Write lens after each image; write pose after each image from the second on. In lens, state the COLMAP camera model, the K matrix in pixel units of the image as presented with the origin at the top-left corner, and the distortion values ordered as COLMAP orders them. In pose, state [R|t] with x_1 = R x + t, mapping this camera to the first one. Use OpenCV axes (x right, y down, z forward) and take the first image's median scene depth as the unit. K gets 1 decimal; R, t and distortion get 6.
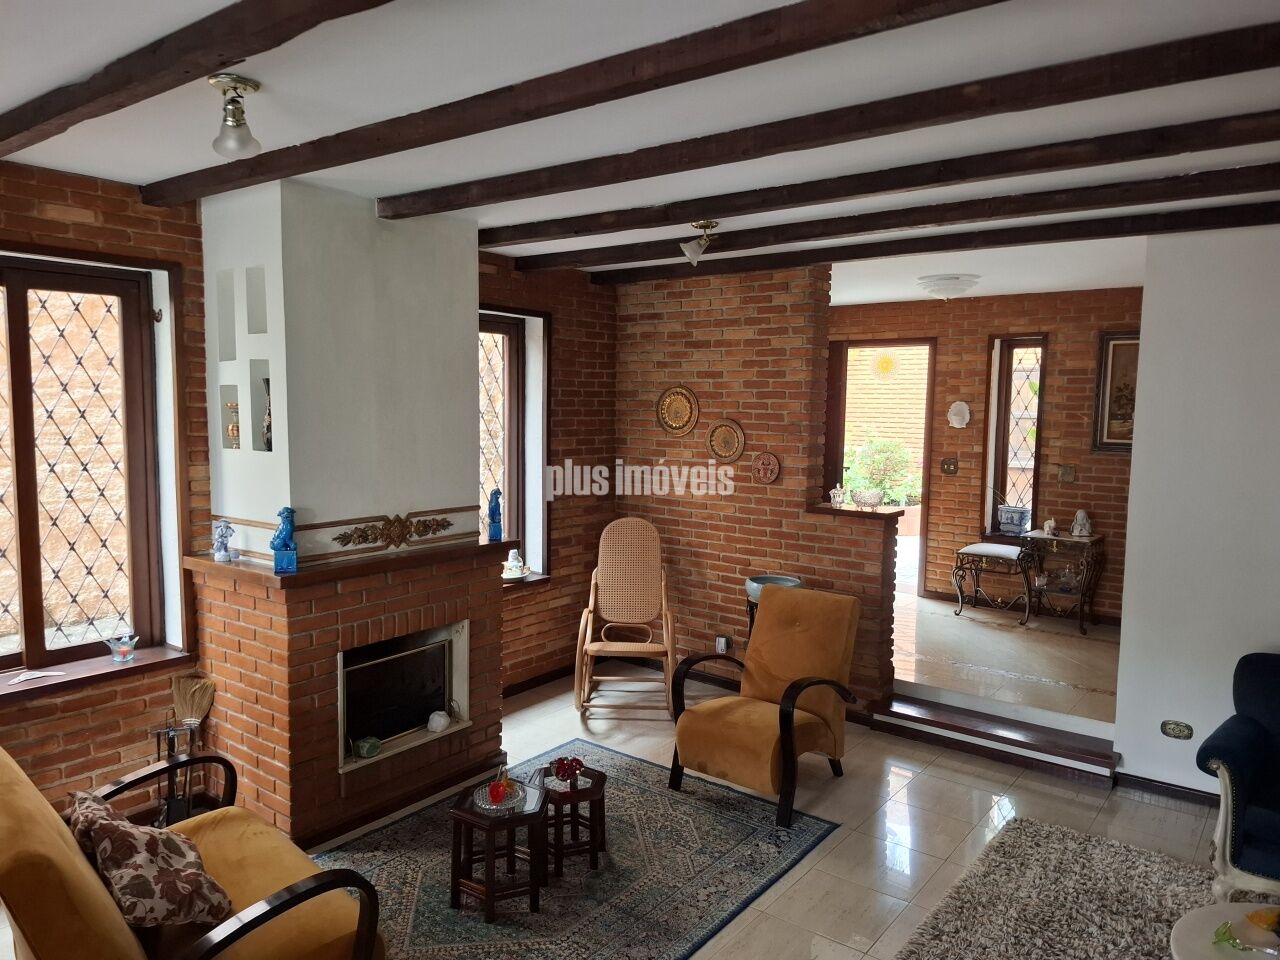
lens RADIAL K [[867.3, 0, 640.0], [0, 867.3, 480.0], [0, 0, 1]] dist [0.005919, 0.001358]
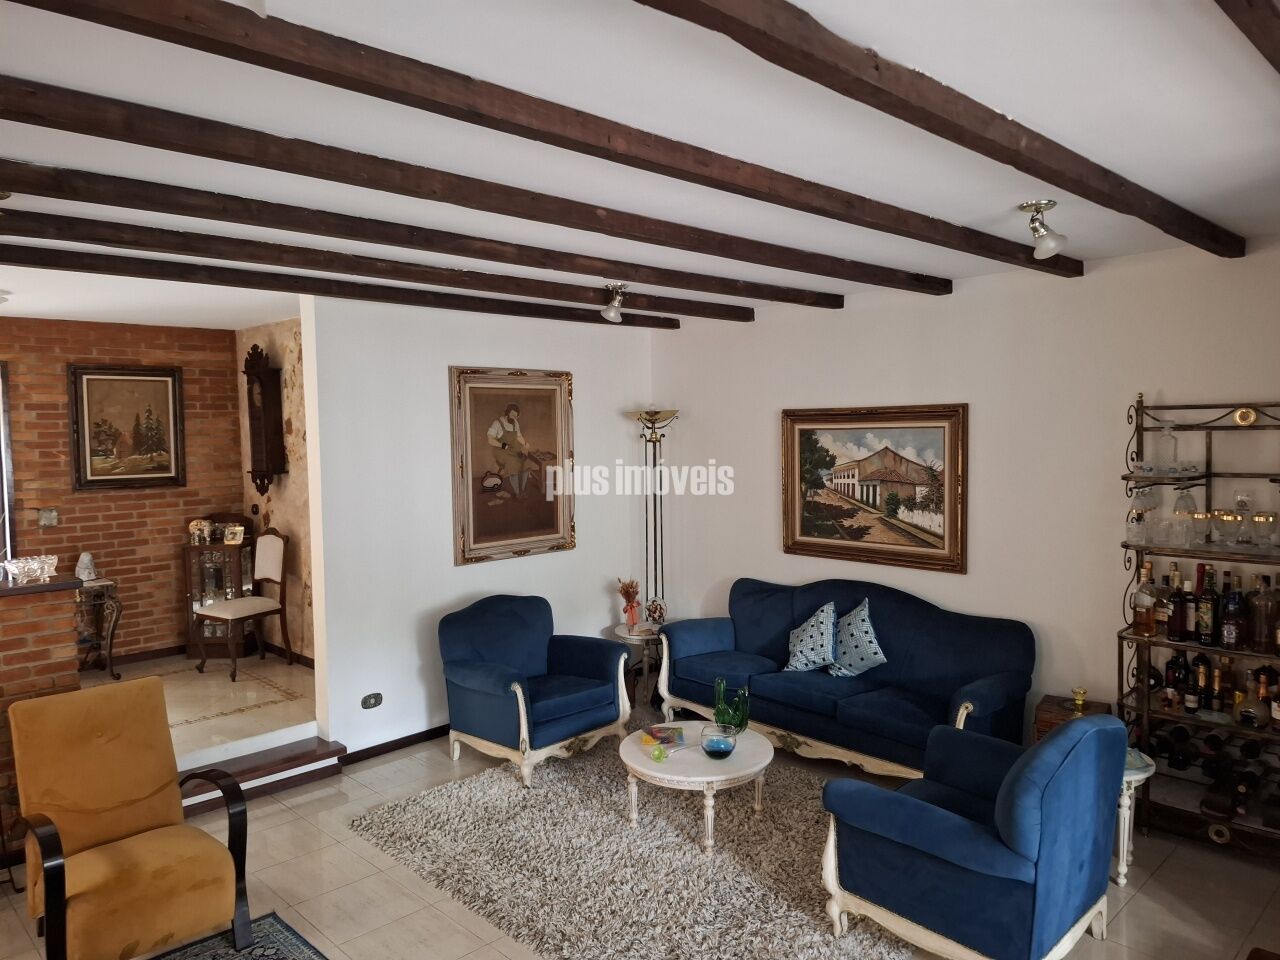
lens RADIAL K [[879.9, 0, 619.4], [0, 879.9, 466.6], [0, 0, 1]] dist [0.108027, -0.161725]
pose [[0.174915, -0.057875, 0.982881, -0.330616], [0.110605, 0.993107, 0.038794, -0.031221], [-0.978351, 0.101926, 0.180111, 0.244267]]
